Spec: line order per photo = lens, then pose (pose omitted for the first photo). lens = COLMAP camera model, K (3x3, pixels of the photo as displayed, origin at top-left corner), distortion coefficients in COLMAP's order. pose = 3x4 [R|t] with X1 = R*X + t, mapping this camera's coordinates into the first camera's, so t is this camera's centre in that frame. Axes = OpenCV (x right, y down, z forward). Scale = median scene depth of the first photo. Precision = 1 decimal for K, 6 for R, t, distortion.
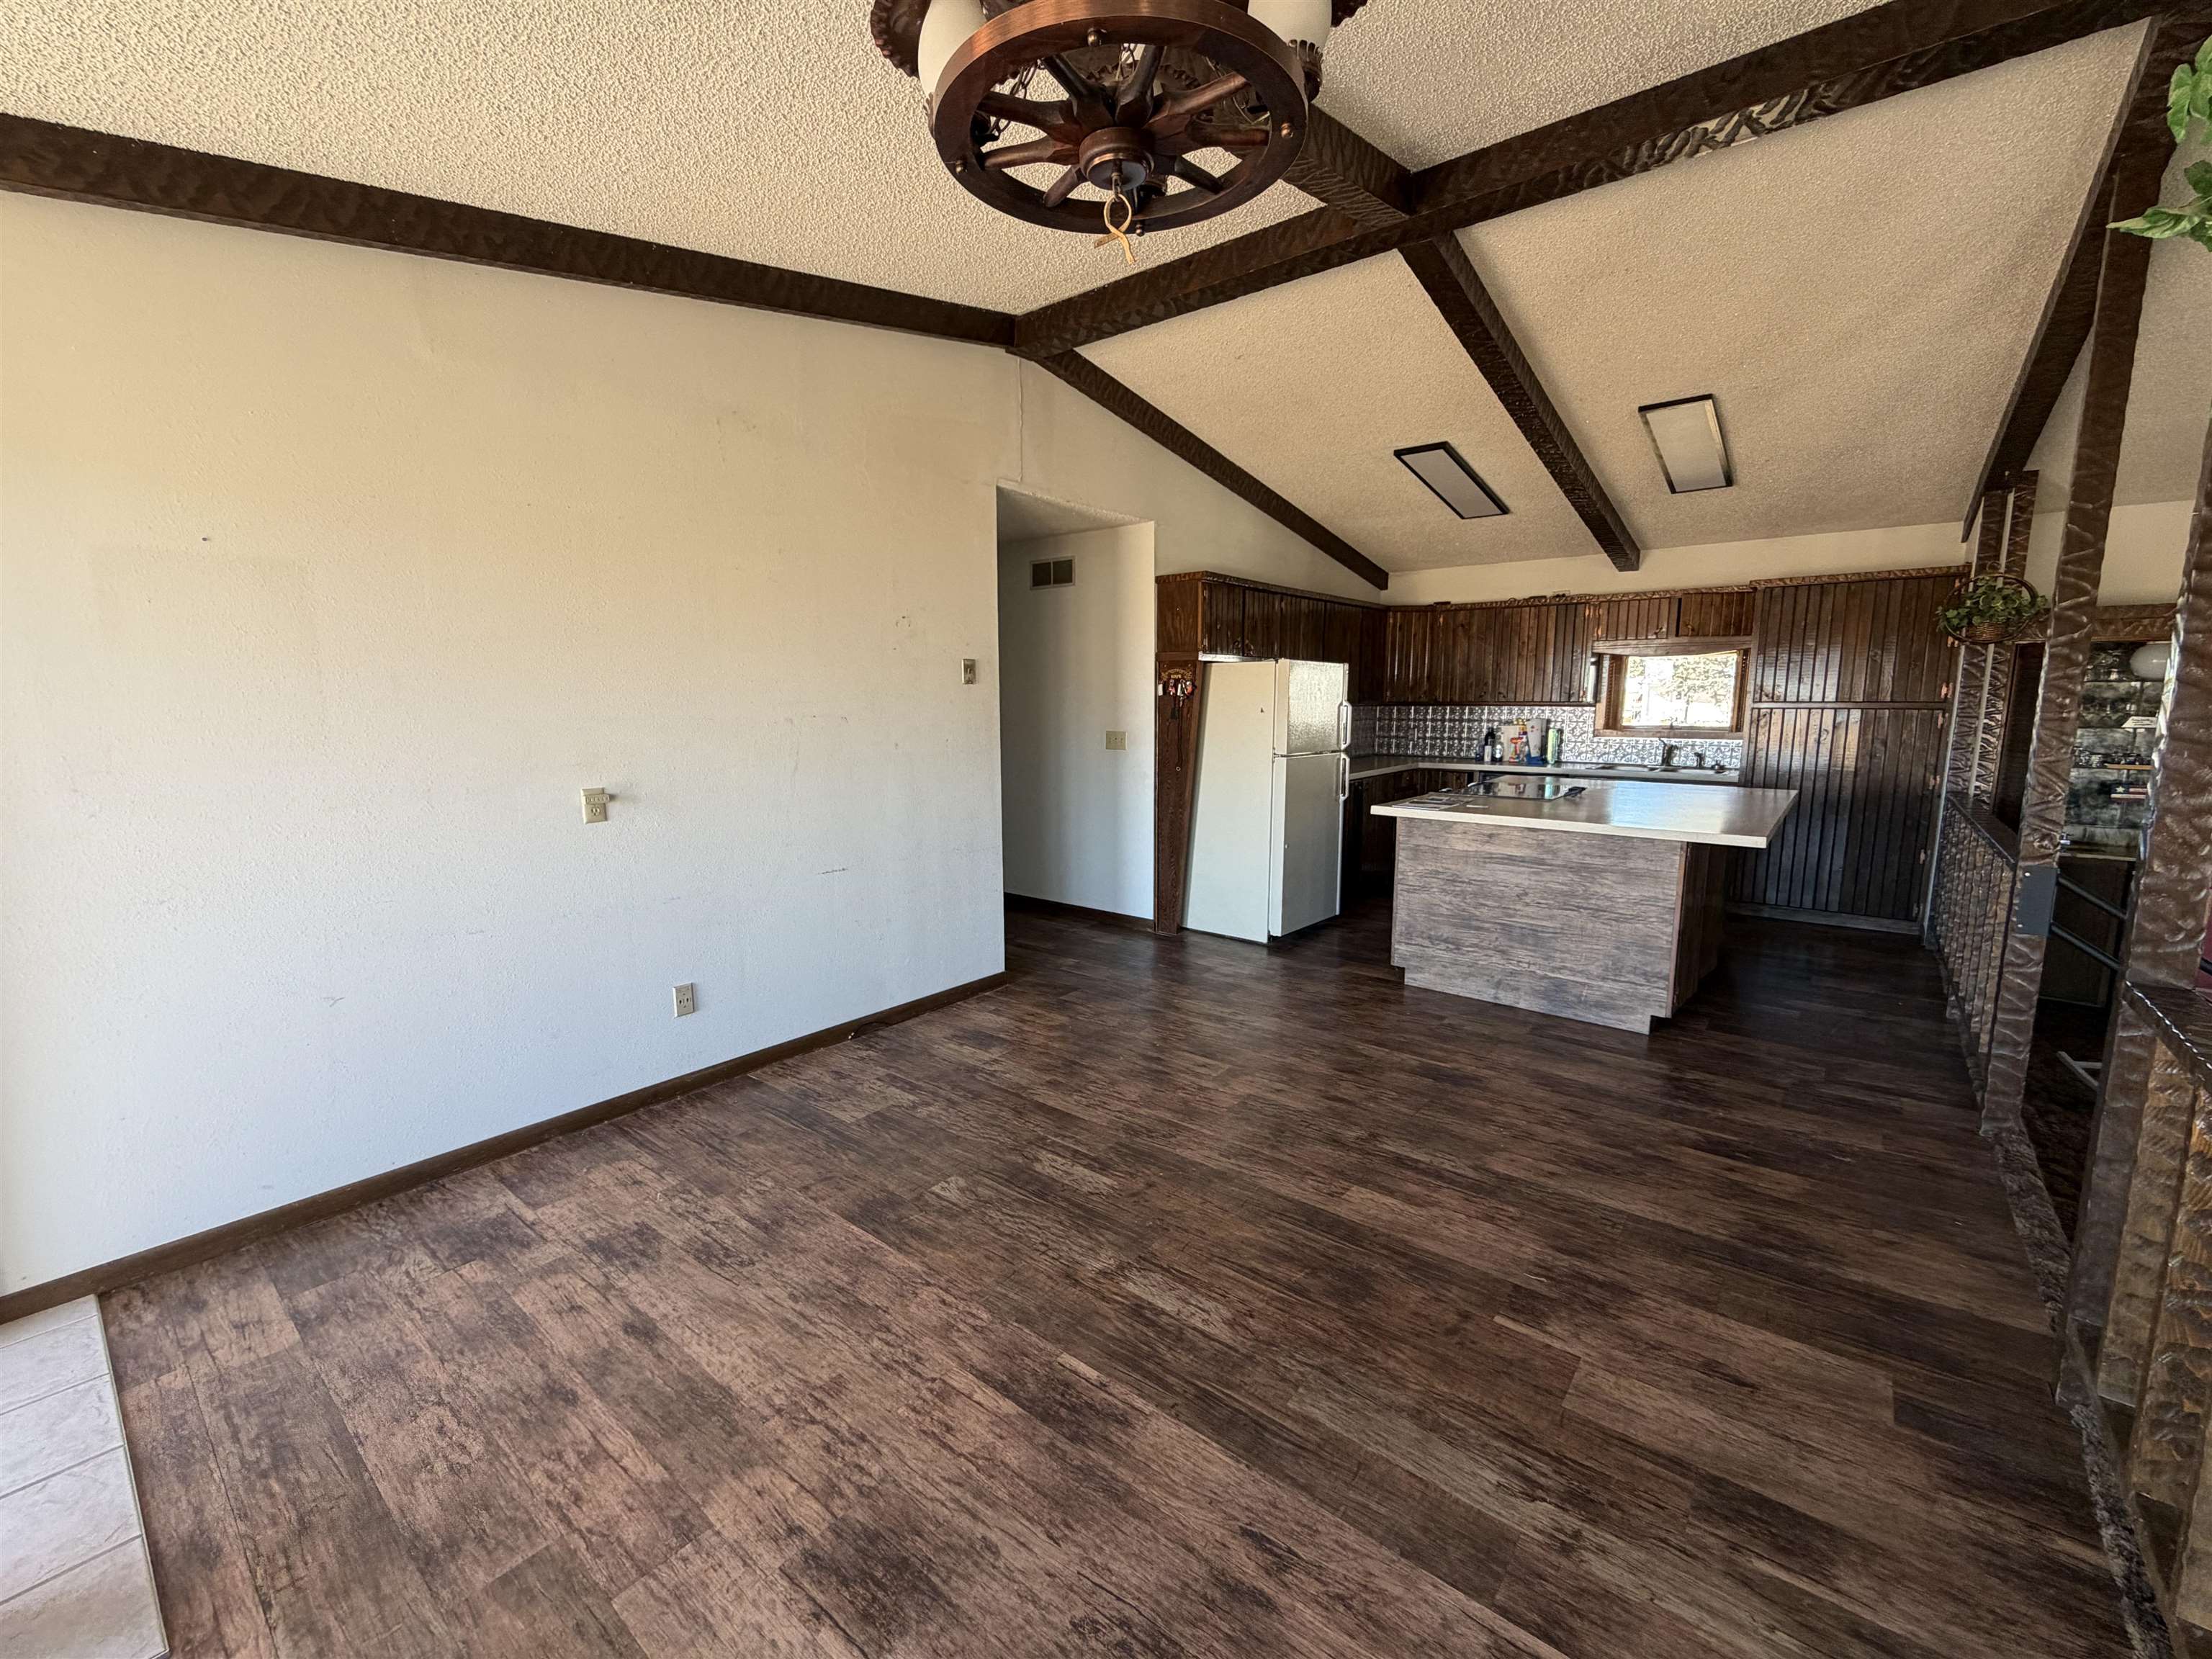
lens RADIAL K [[911.5, 0, 1106.0], [0, 911.5, 829.5], [0, 0, 1]] dist [-0.000137, 0.000054]
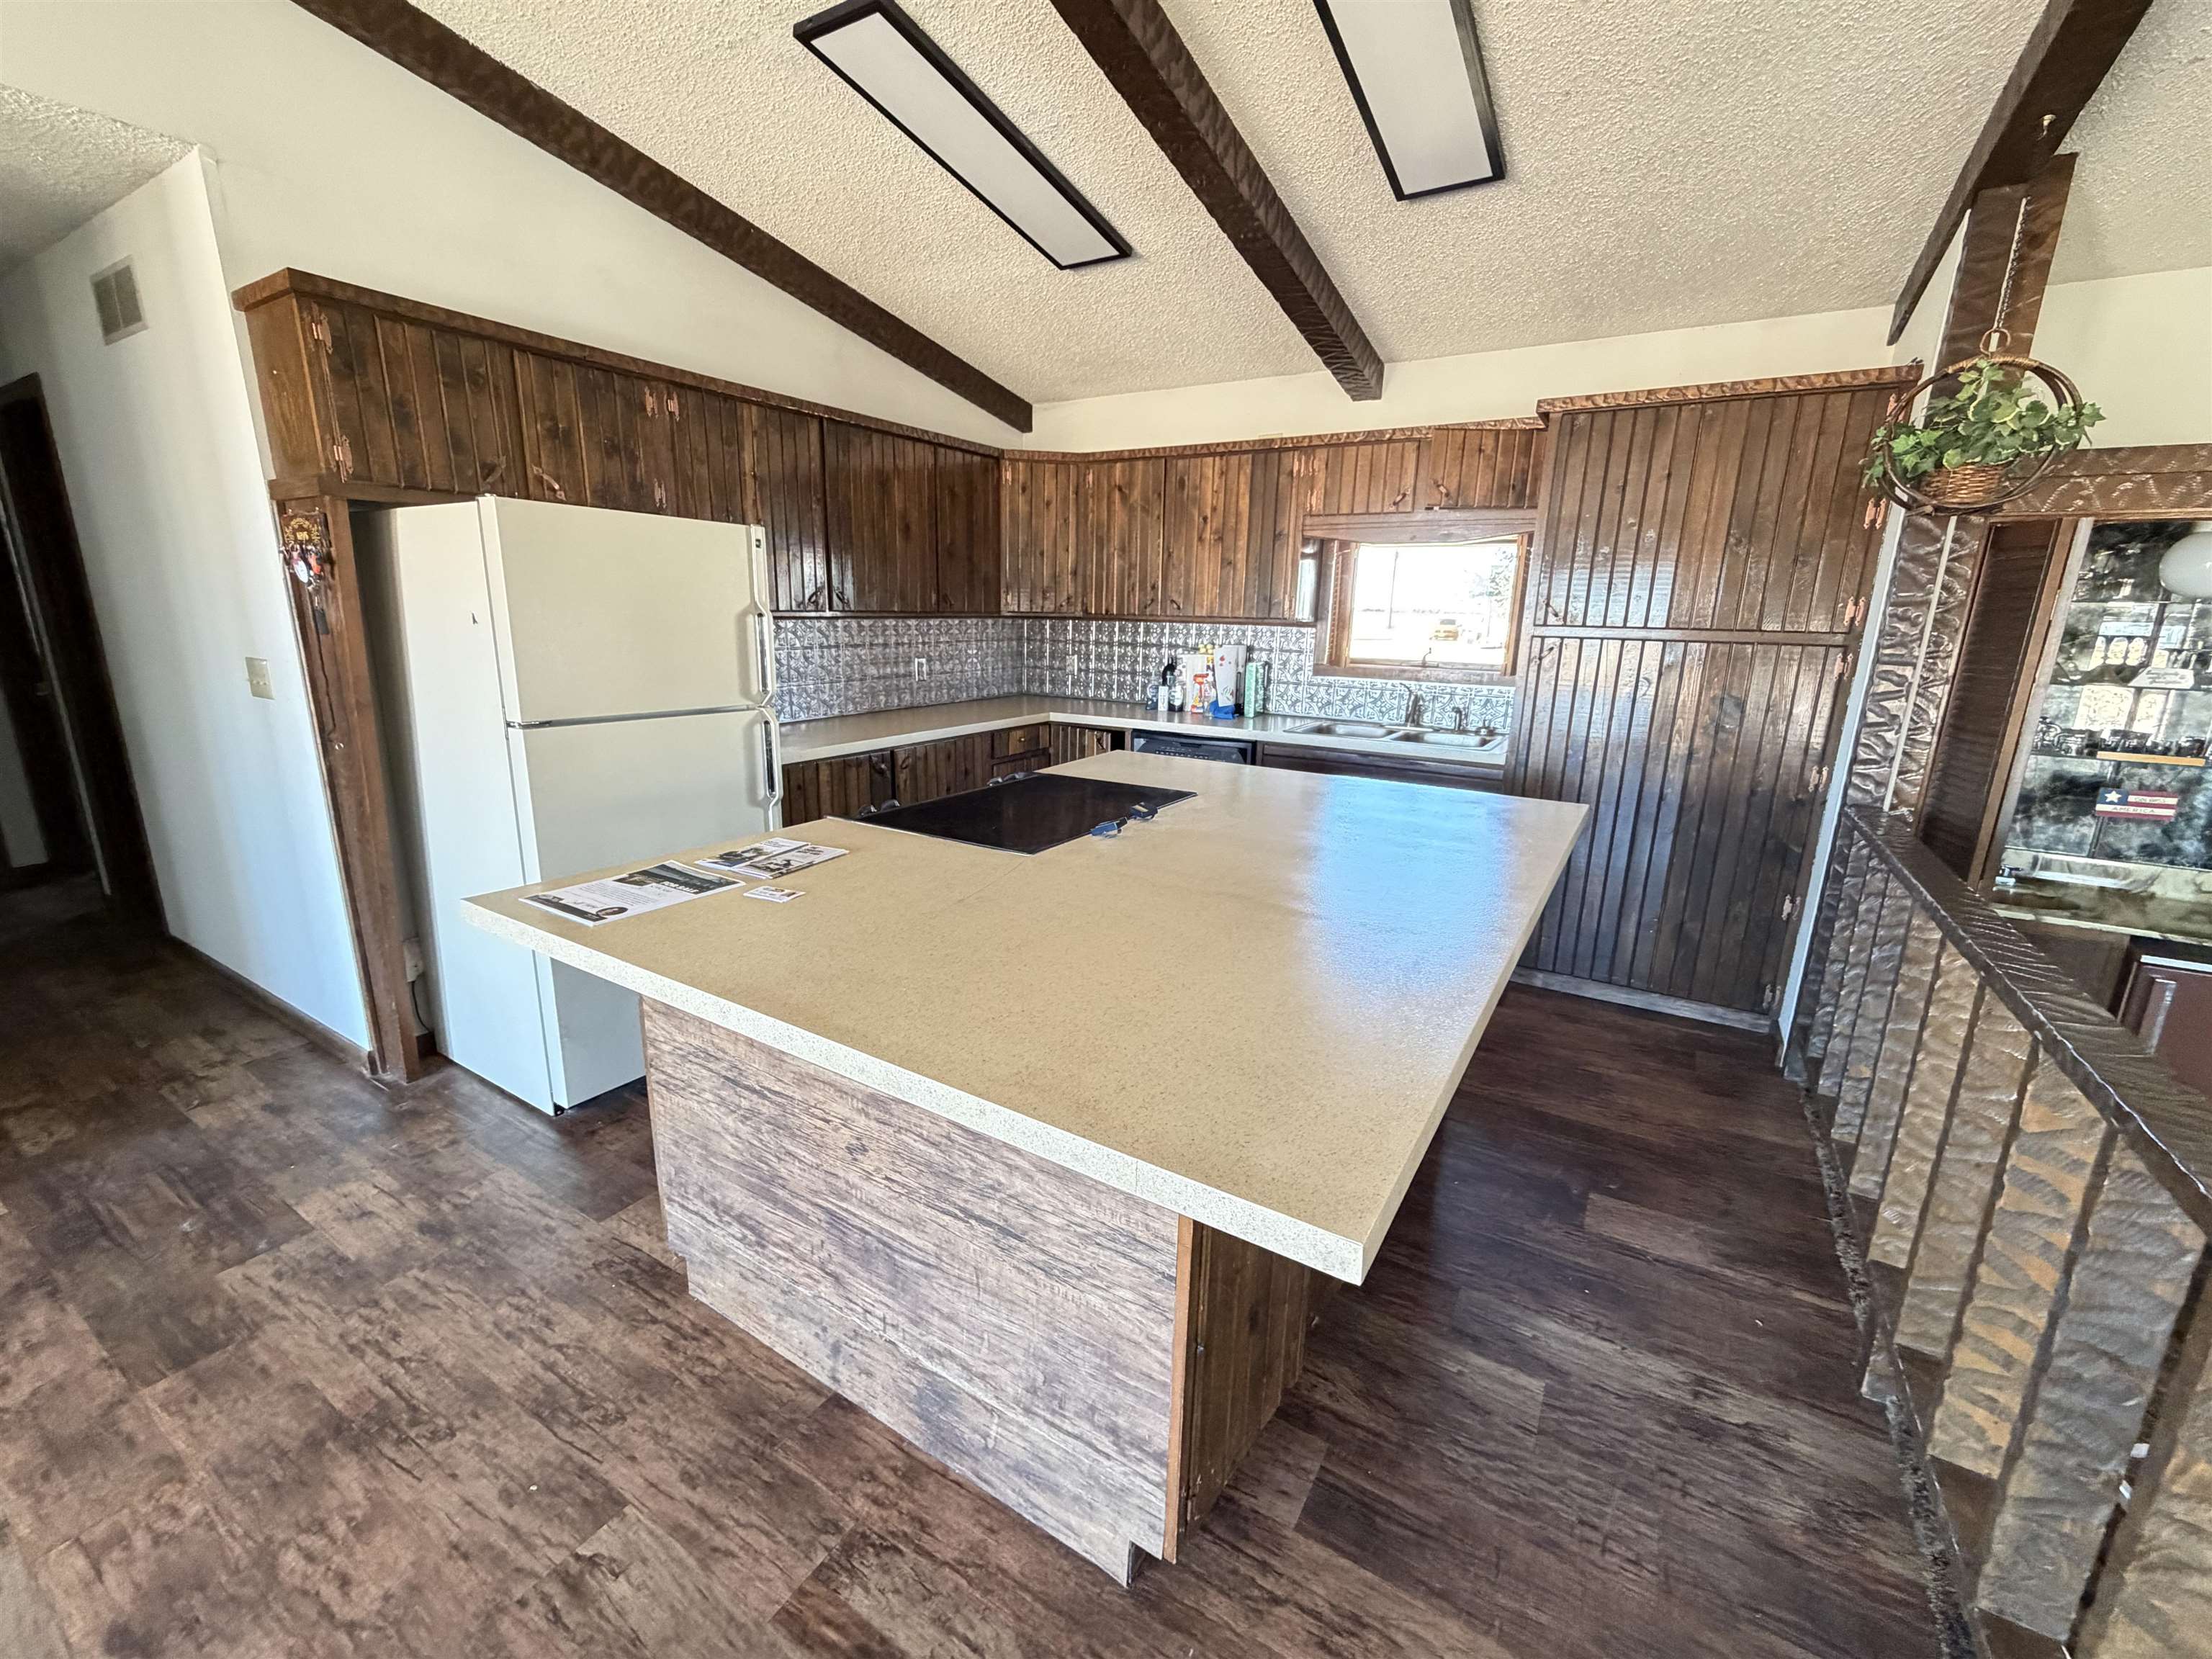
lens RADIAL K [[911.5, 0, 1106.0], [0, 911.5, 829.5], [0, 0, 1]] dist [-0.000137, 0.000054]
pose [[0.990663, -0.007996, 0.136099, 0.372873], [-0.004872, 0.995564, 0.093956, -0.066126], [-0.136247, -0.093742, 0.986230, 0.470613]]
